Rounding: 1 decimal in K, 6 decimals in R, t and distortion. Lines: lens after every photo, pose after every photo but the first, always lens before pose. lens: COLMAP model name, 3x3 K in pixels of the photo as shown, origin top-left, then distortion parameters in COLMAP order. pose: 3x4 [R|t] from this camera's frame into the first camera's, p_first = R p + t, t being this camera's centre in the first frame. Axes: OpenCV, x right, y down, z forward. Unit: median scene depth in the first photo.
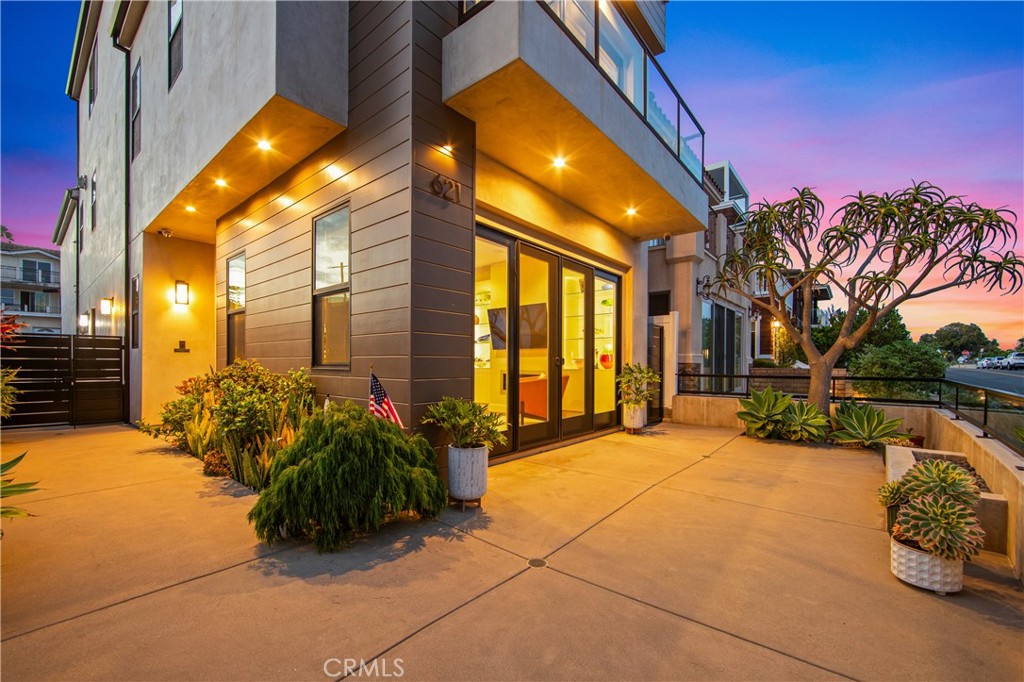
lens RADIAL K [[432.4, 0, 531.0], [0, 432.4, 364.8], [0, 0, 1]] dist [-0.008604, 0.002112]
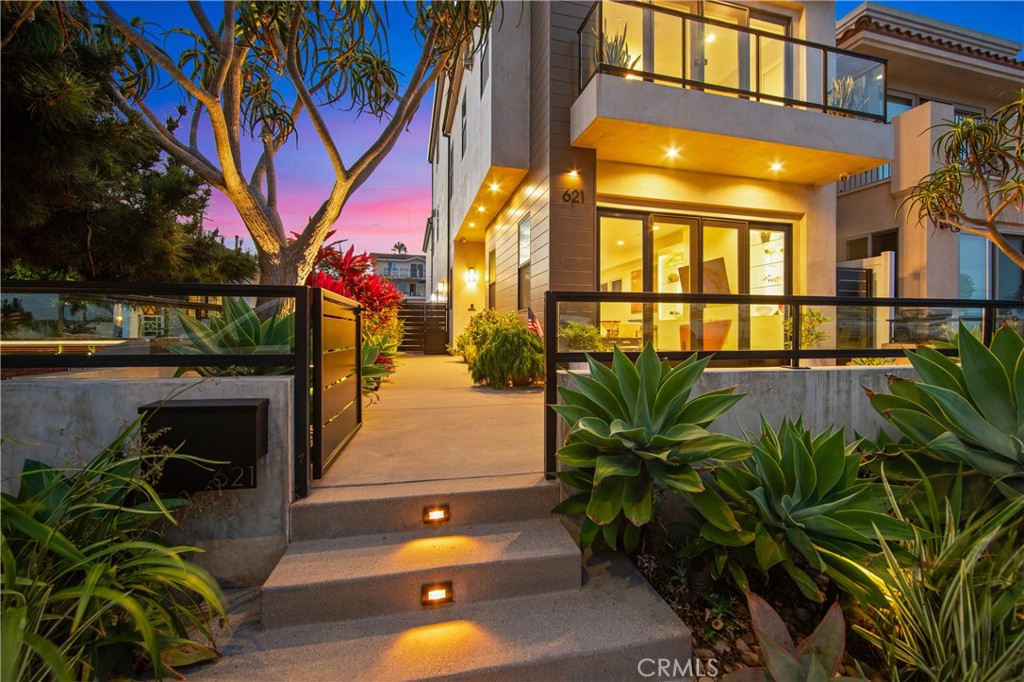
lens RADIAL K [[432.4, 0, 502.5], [0, 432.4, 325.0], [0, 0, 1]] dist [-0.008604, 0.002112]
pose [[0.789411, -0.009914, -0.613786, 0.347538], [-0.002702, 0.999804, -0.019625, 0.067602], [0.613860, 0.017151, 0.789229, -0.268634]]
